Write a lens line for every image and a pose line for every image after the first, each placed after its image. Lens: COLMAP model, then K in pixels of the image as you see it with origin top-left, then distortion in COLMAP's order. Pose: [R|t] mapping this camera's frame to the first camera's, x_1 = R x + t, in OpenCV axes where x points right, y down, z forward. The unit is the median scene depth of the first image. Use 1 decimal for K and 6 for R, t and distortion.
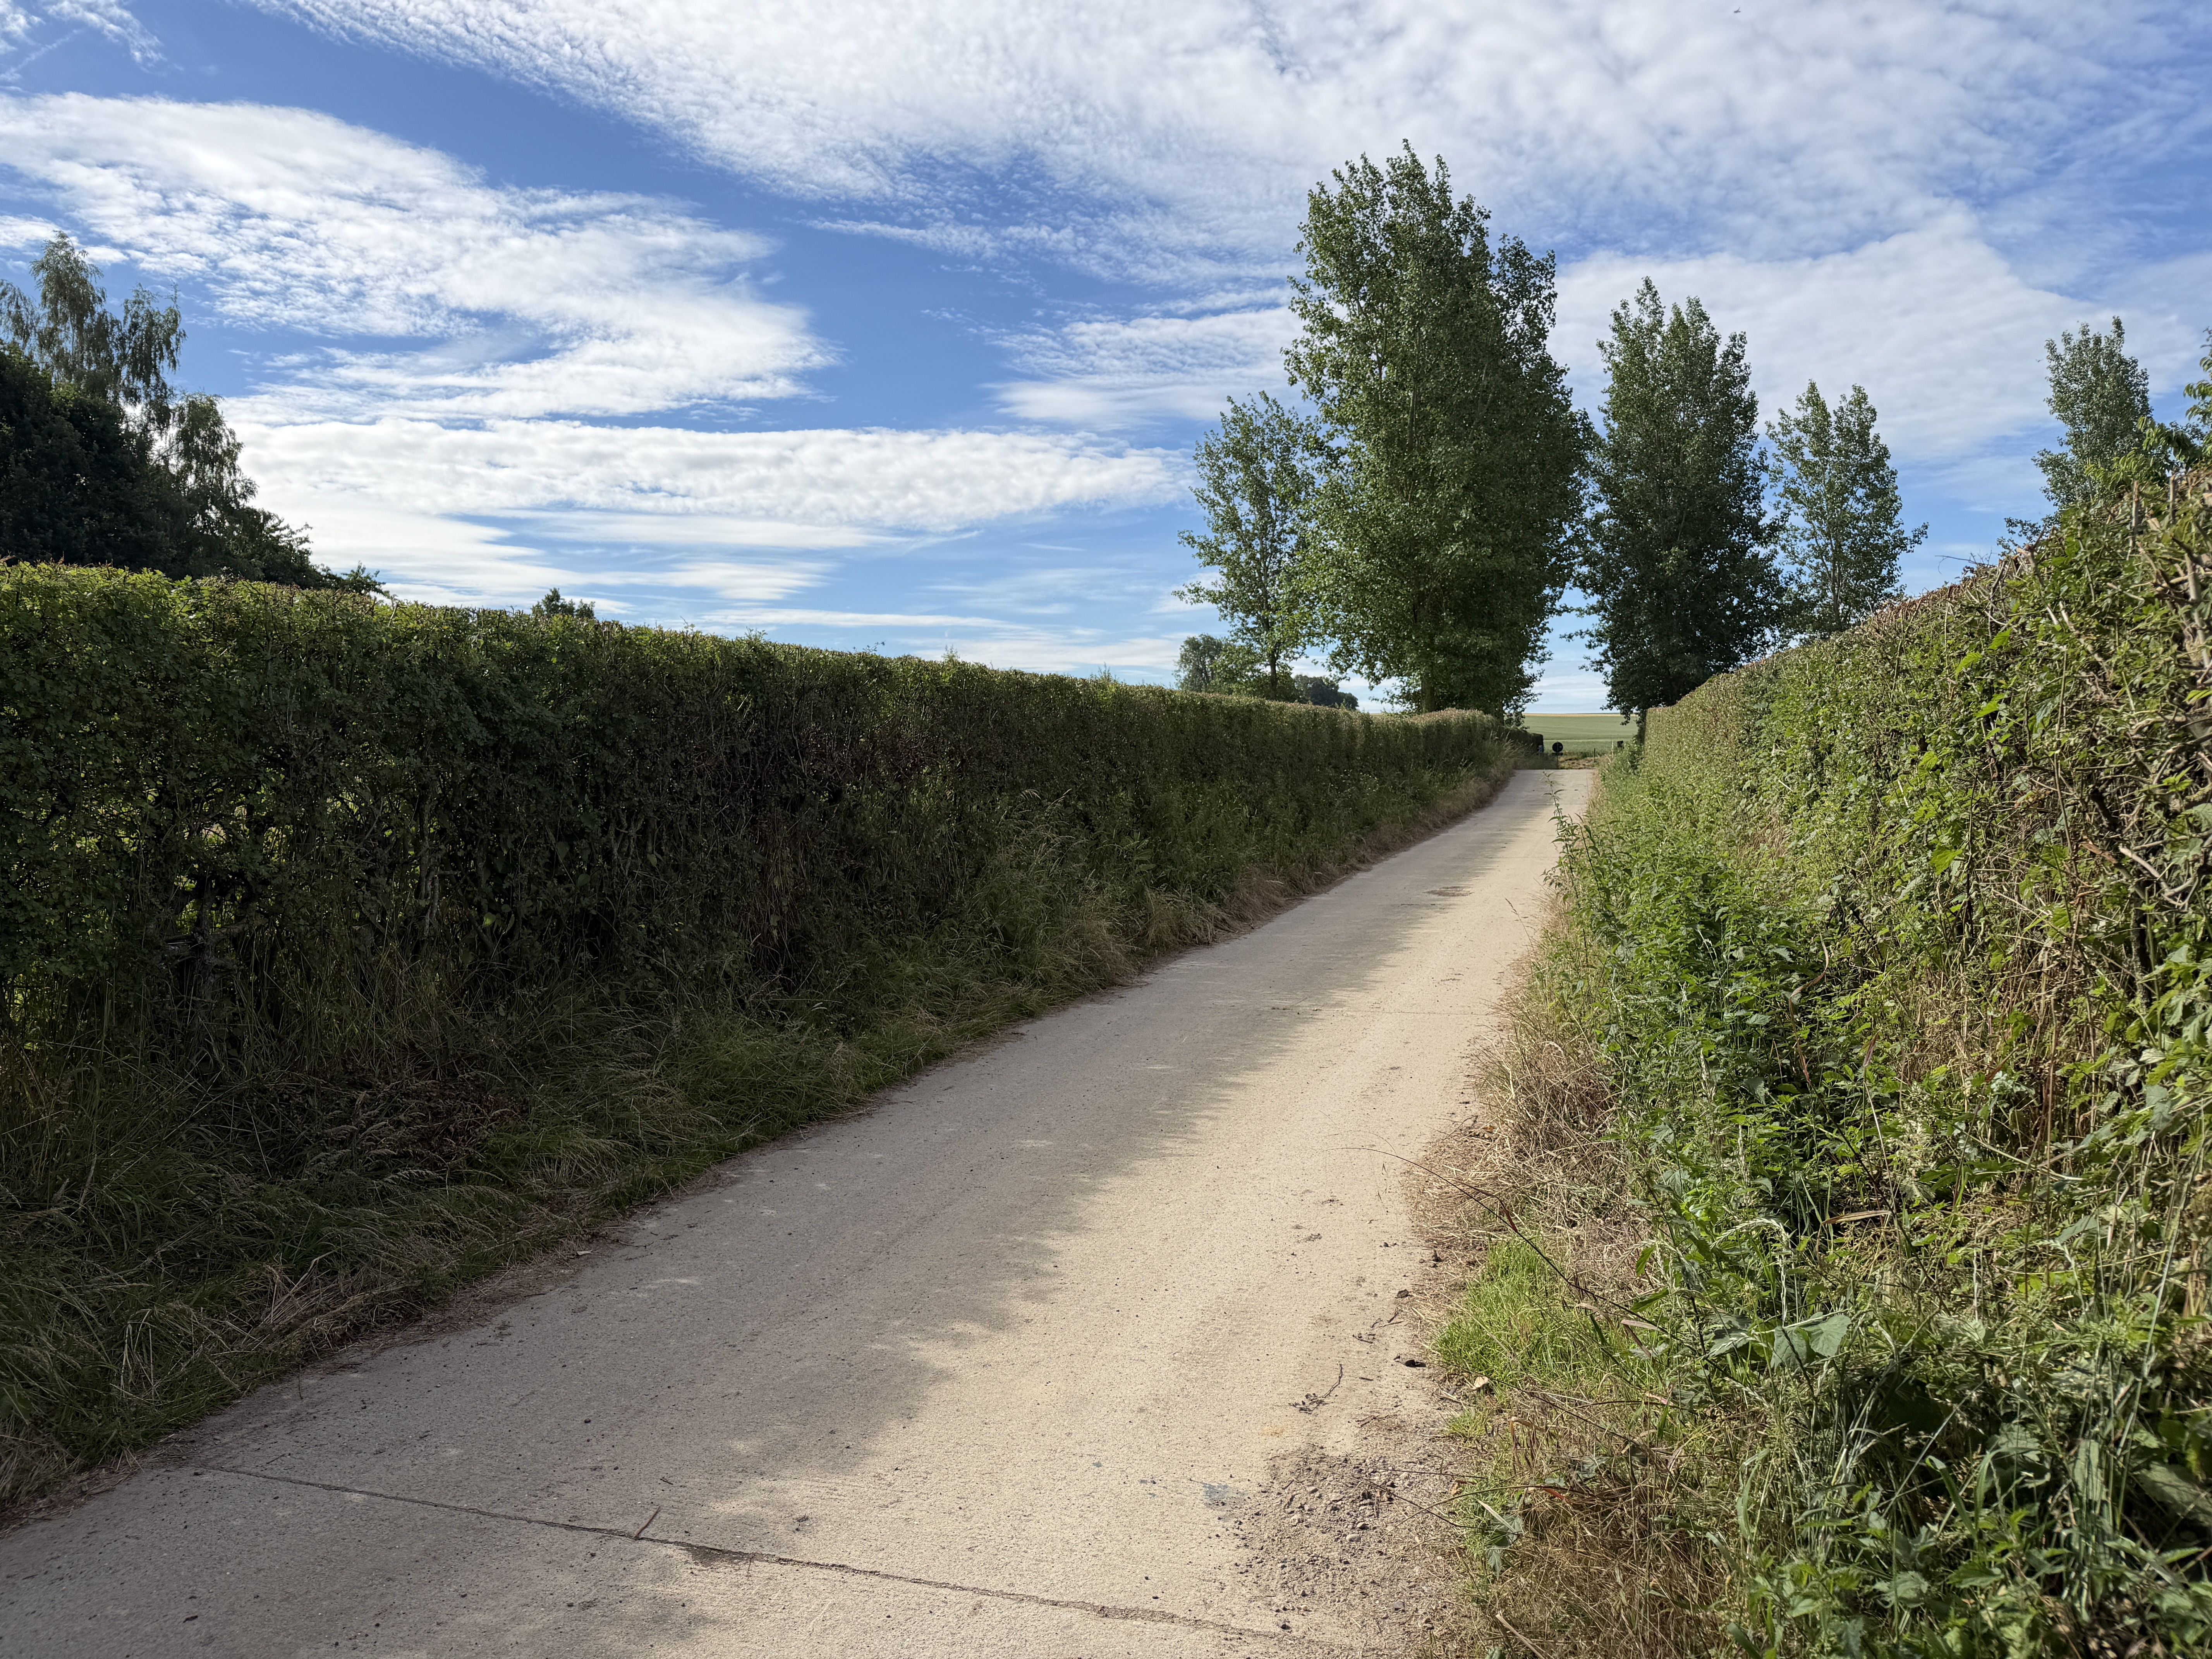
lens RADIAL K [[1556.9, 0, 1095.3], [0, 1556.9, 867.5], [0, 0, 1]] dist [0.000722, 0.001956]
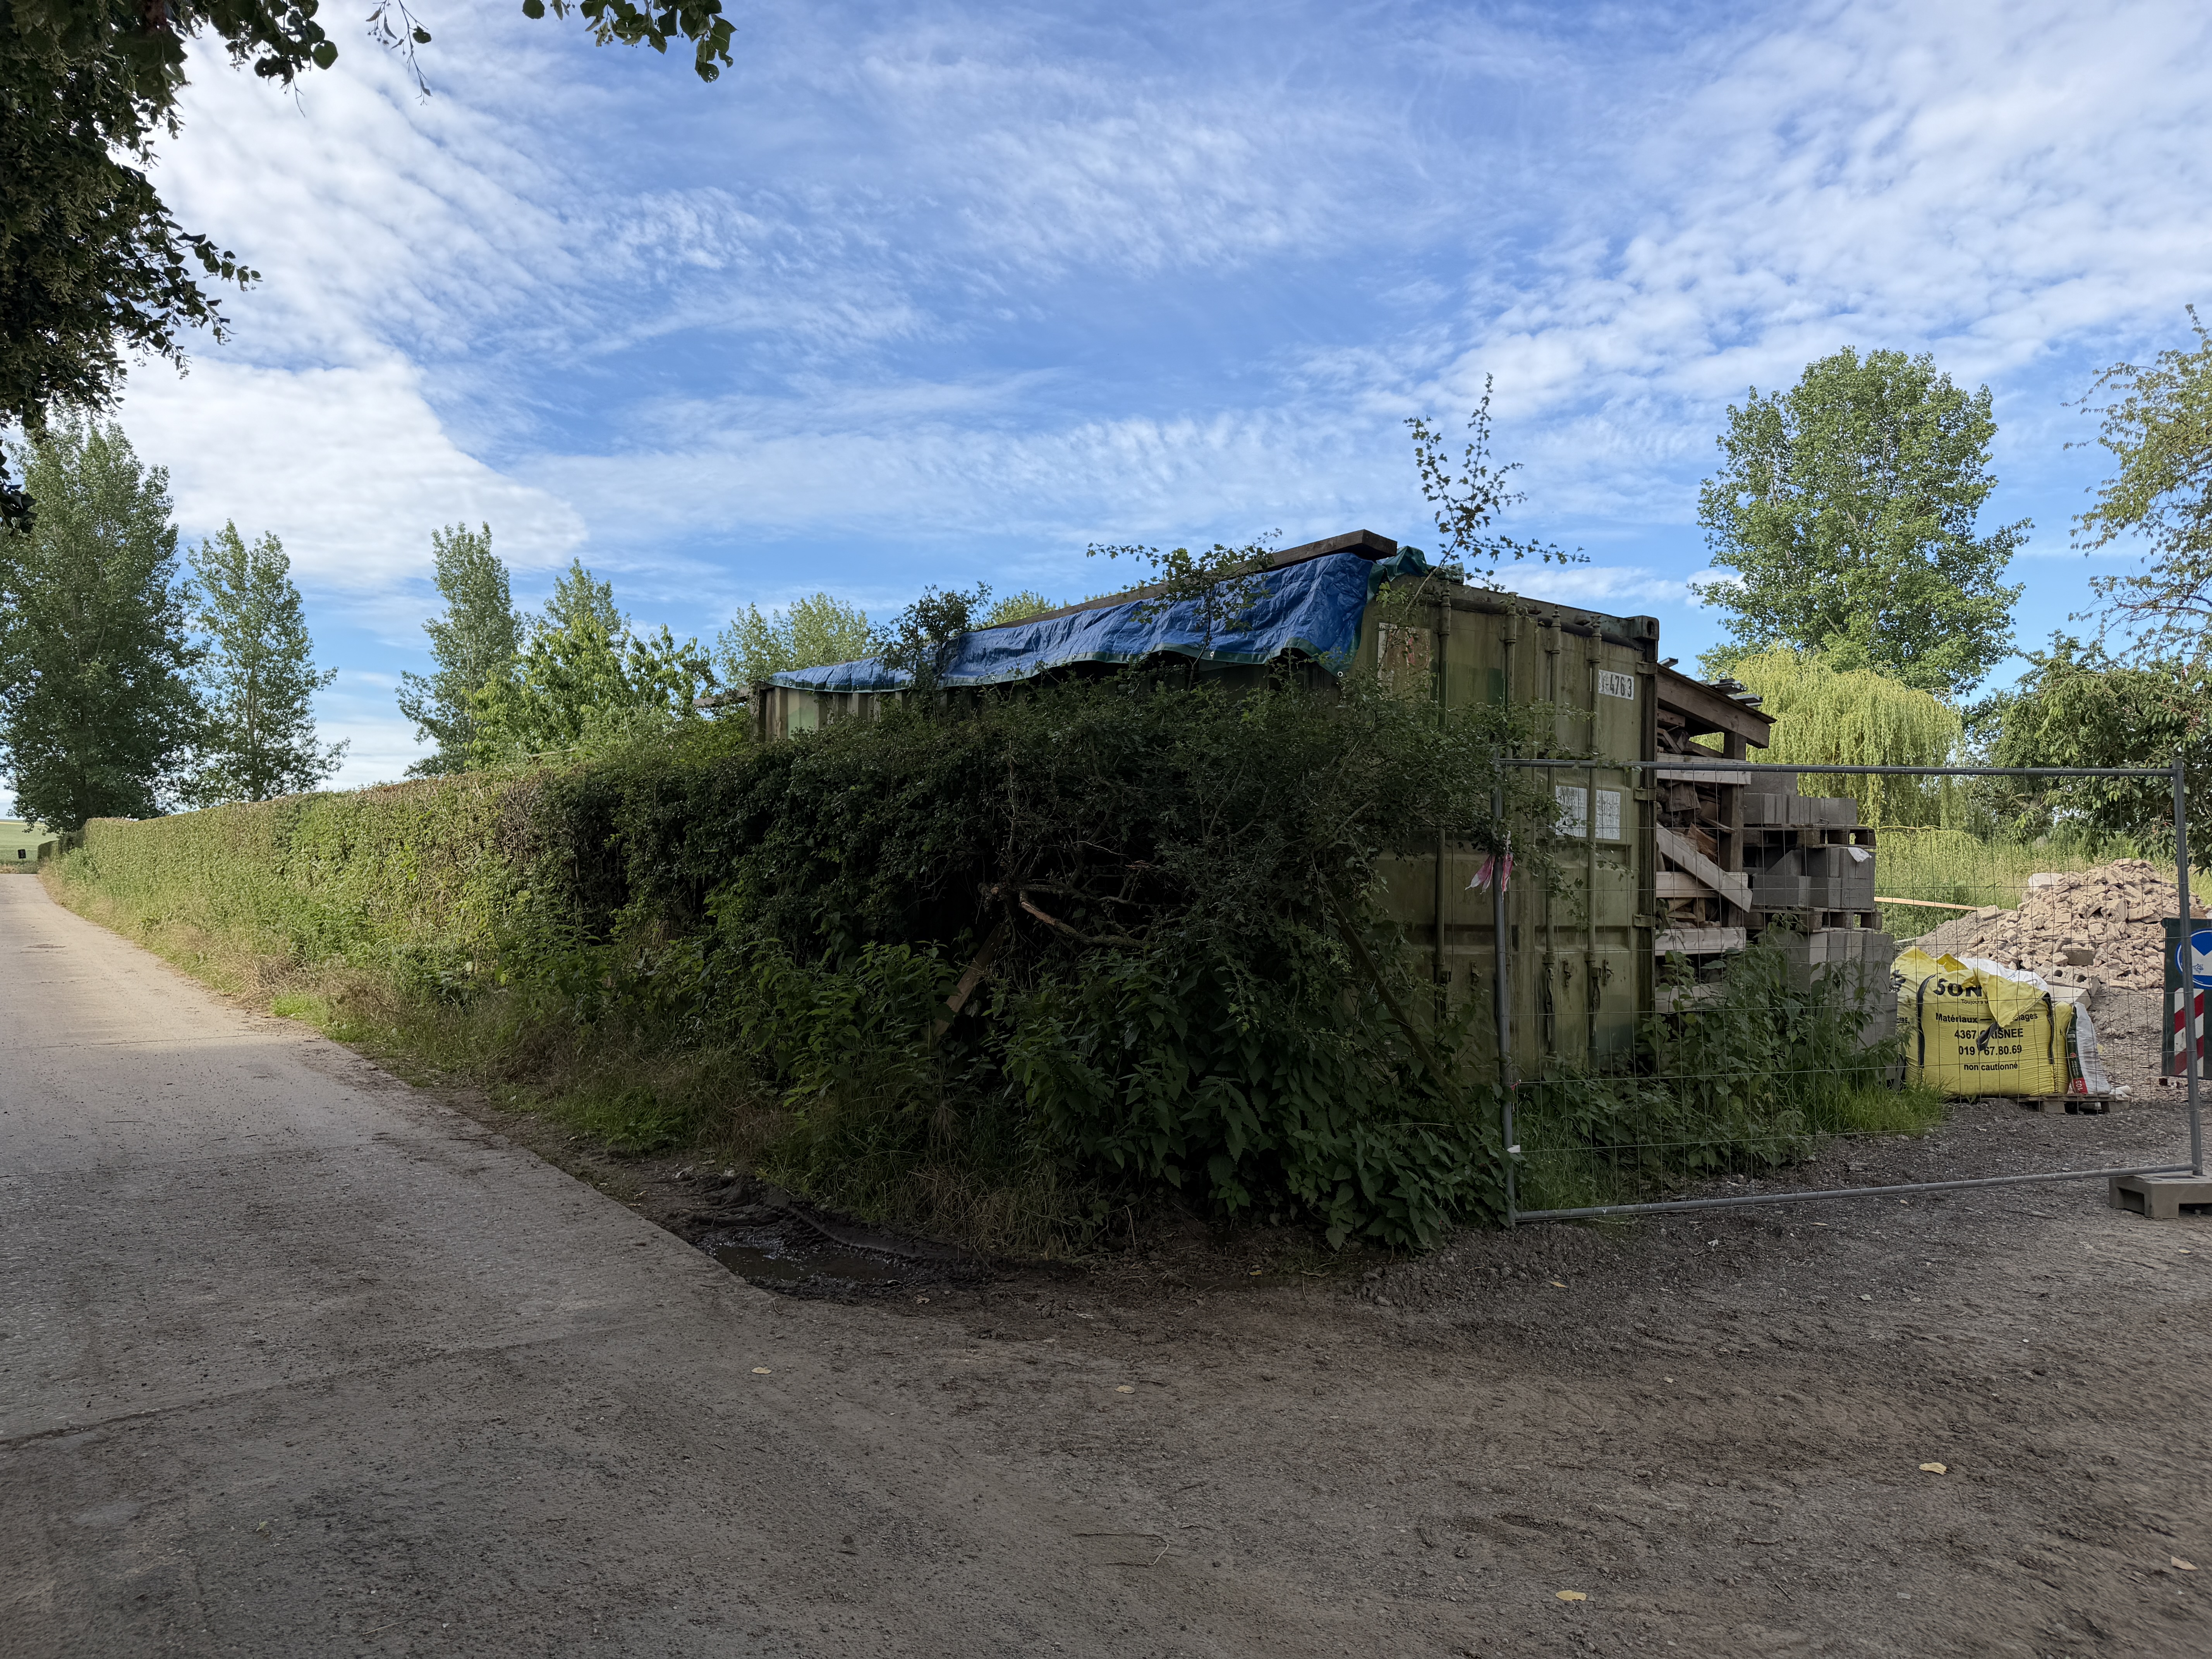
lens RADIAL K [[1556.9, 0, 1095.3], [0, 1556.9, 867.5], [0, 0, 1]] dist [0.000722, 0.001956]
pose [[0.582758, 0.030368, 0.812078, -0.055826], [0.032525, 0.997629, -0.060647, 0.009645], [-0.811994, 0.061755, 0.580389, -0.090356]]
